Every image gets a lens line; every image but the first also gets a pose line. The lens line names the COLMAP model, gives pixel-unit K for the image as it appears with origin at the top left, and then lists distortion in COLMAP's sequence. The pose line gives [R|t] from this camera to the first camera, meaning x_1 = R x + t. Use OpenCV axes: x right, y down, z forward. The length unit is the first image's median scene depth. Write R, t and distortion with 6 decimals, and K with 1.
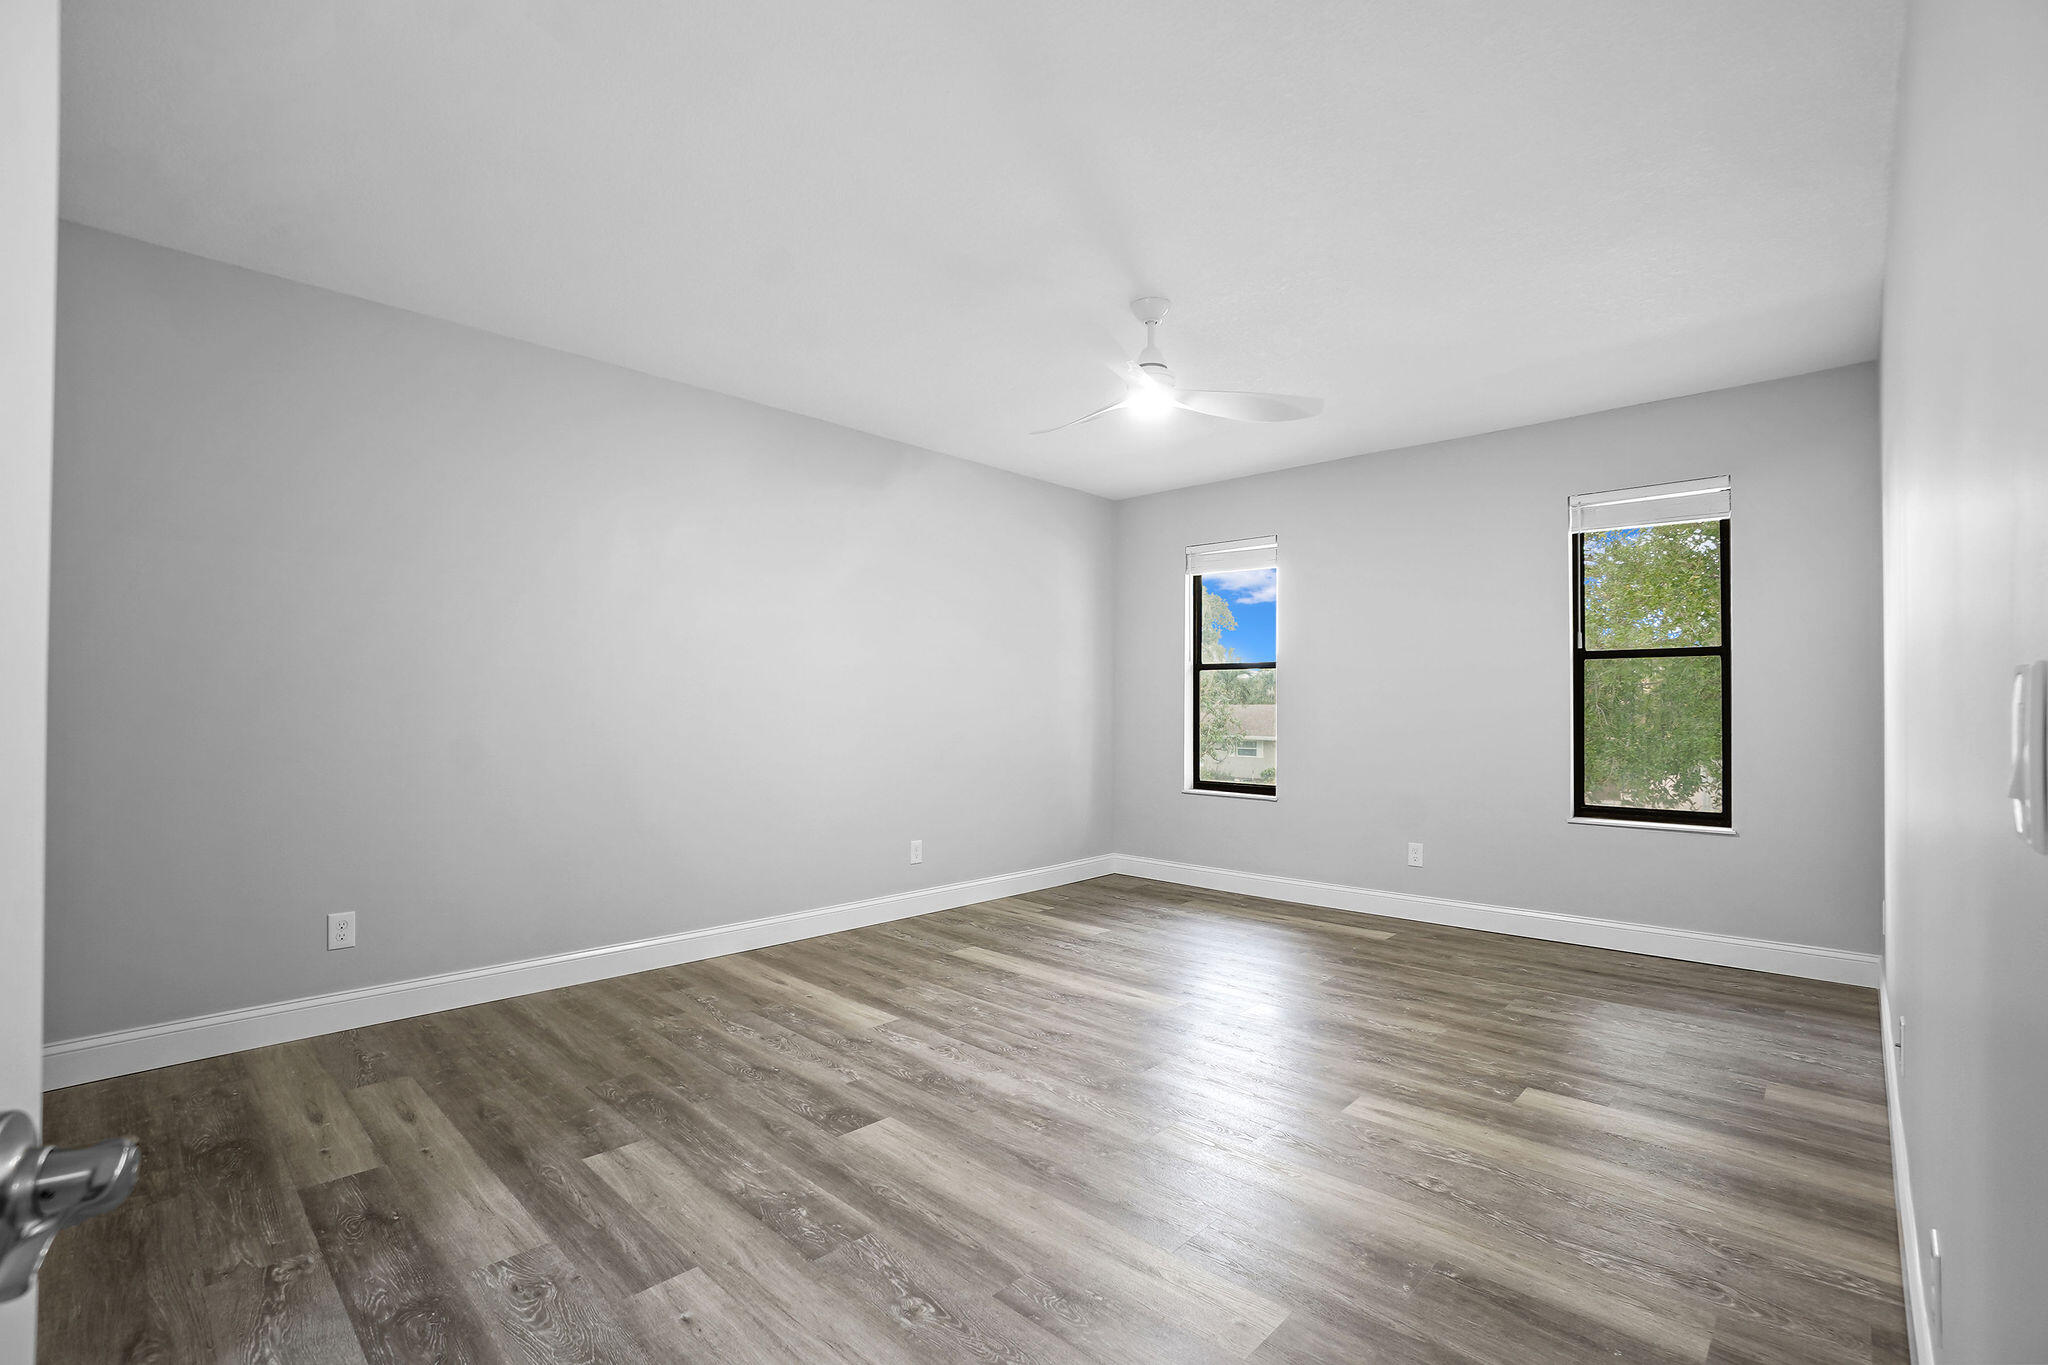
lens RADIAL K [[908.6, 0, 1015.6], [0, 908.6, 700.9], [0, 0, 1]] dist [-0.060213, 0.021014]
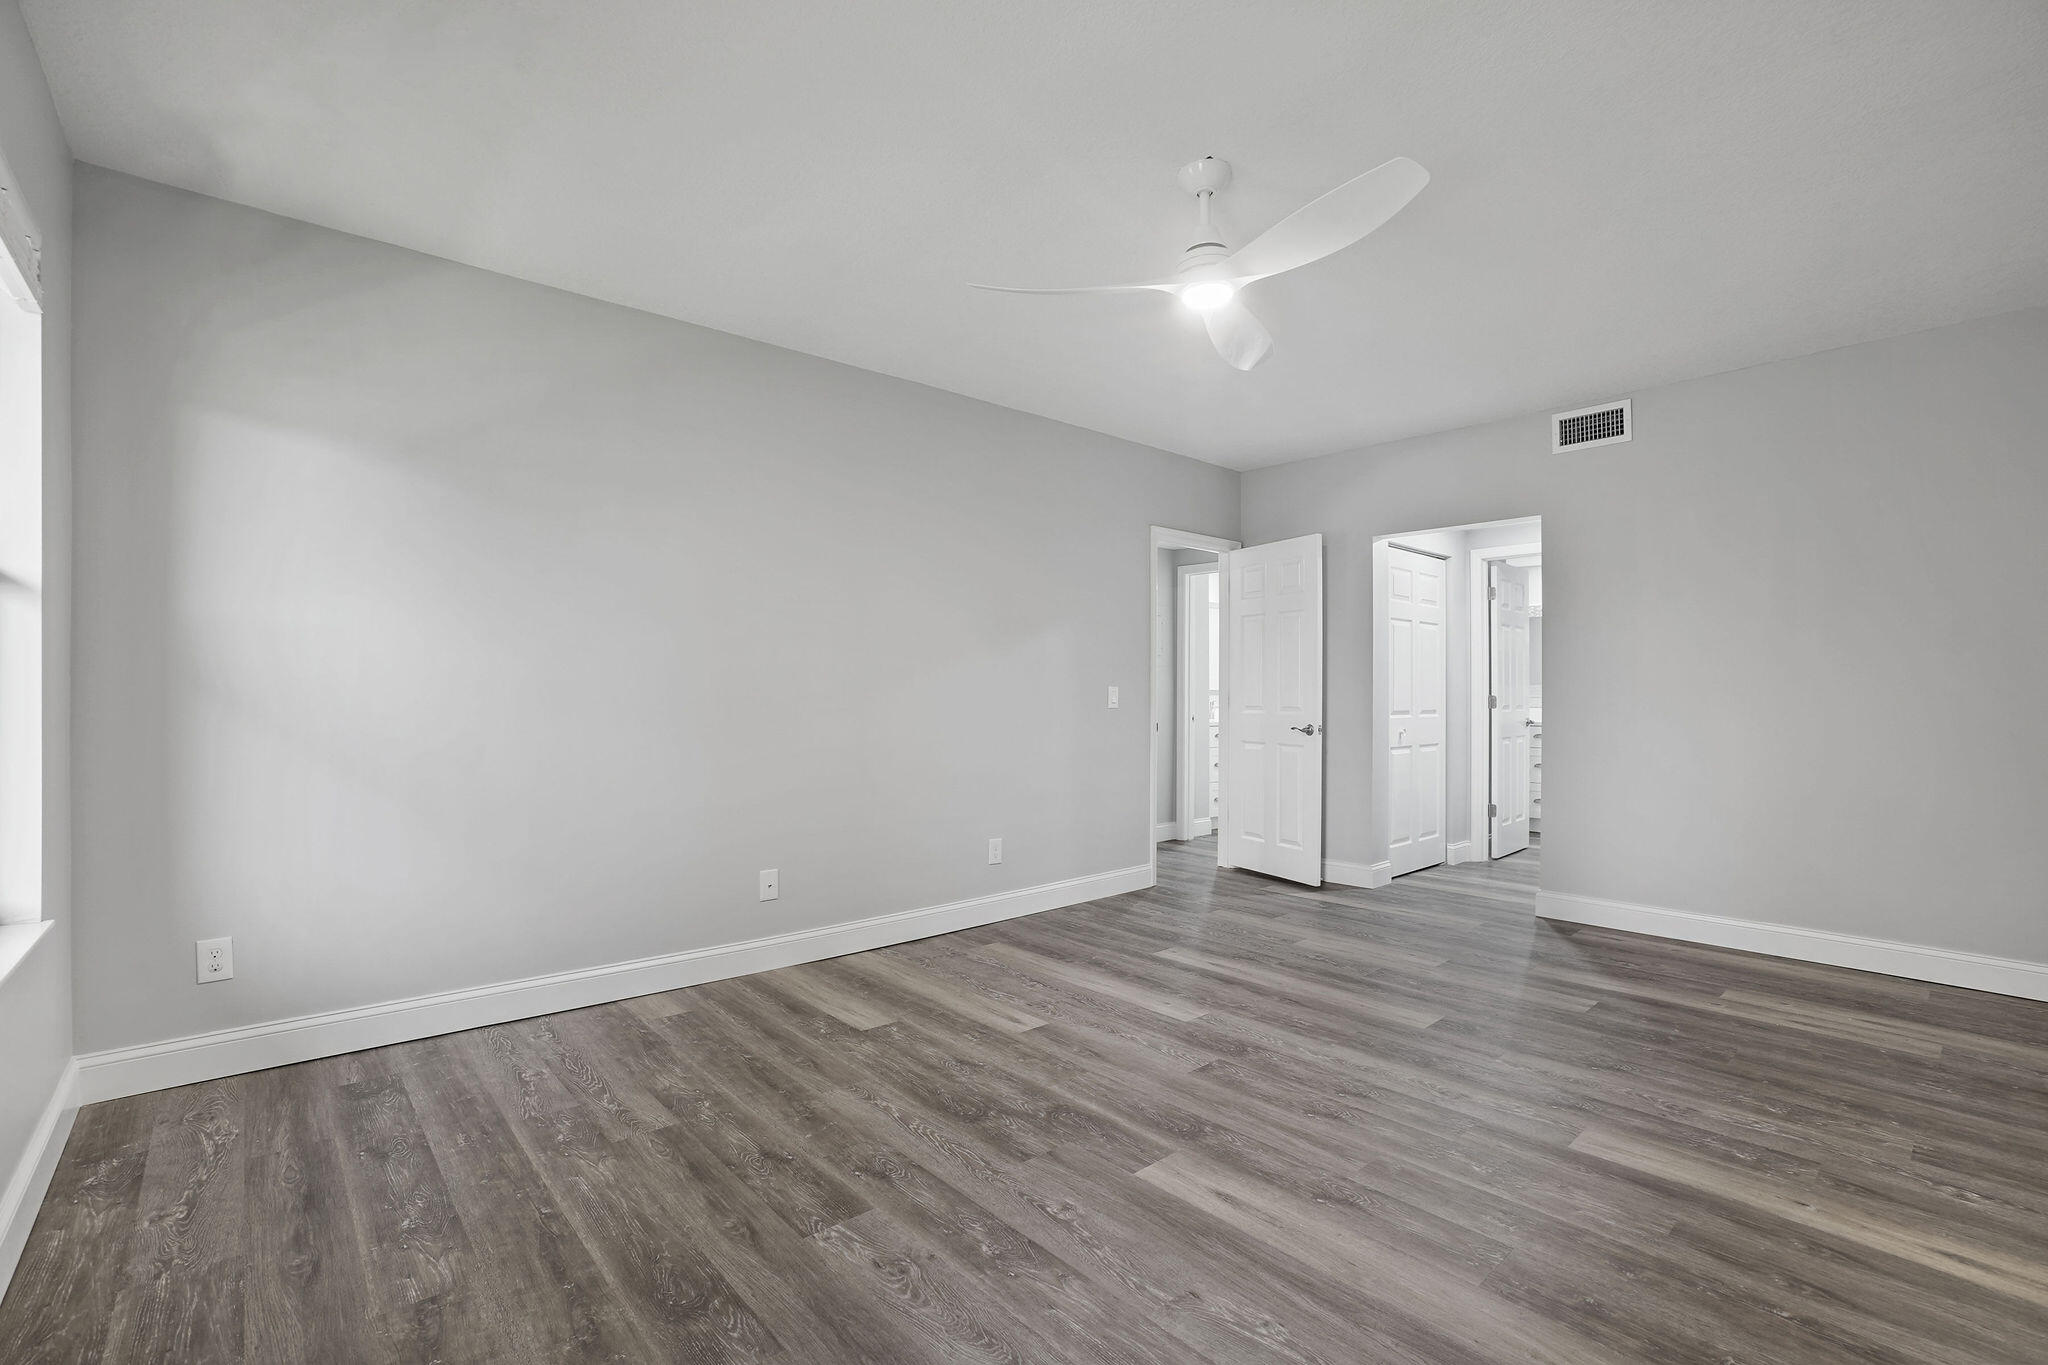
lens RADIAL K [[908.6, 0, 1015.6], [0, 908.6, 700.9], [0, 0, 1]] dist [-0.060213, 0.021014]
pose [[-0.996222, -0.006702, 0.086585, 0.253225], [-0.006743, 0.999977, -0.000182, 0.018448], [-0.086582, -0.000766, -0.996244, 1.840521]]
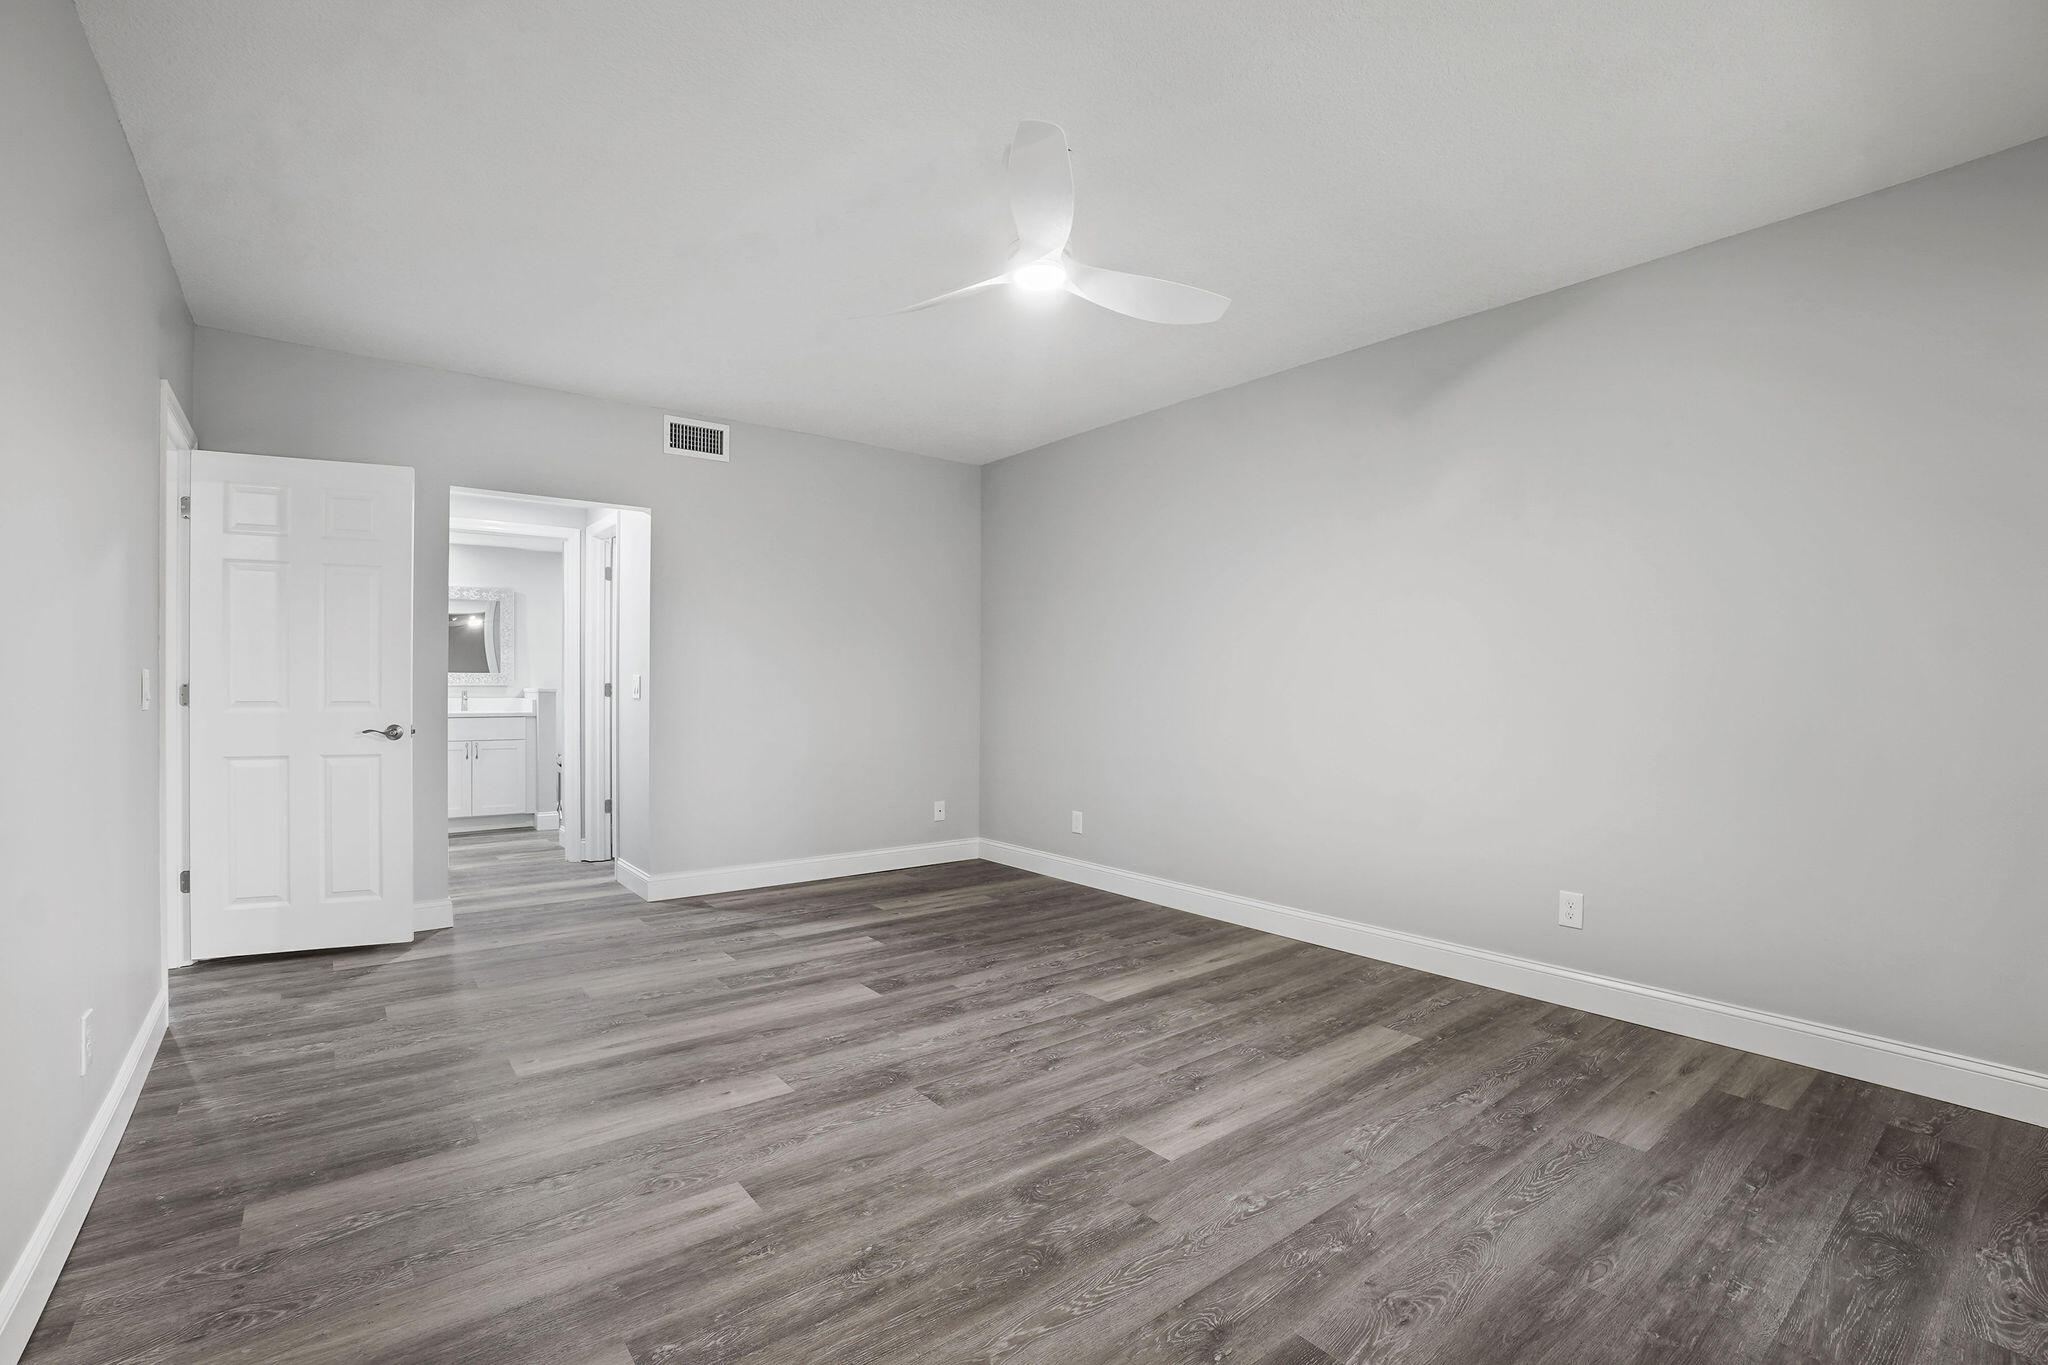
lens RADIAL K [[908.6, 0, 1015.6], [0, 908.6, 700.9], [0, 0, 1]] dist [-0.060213, 0.021014]
pose [[-0.141728, 0.009808, -0.989857, 0.923719], [0.003834, 0.999949, 0.009359, 0.017290], [0.989898, -0.002469, -0.141759, 1.125145]]
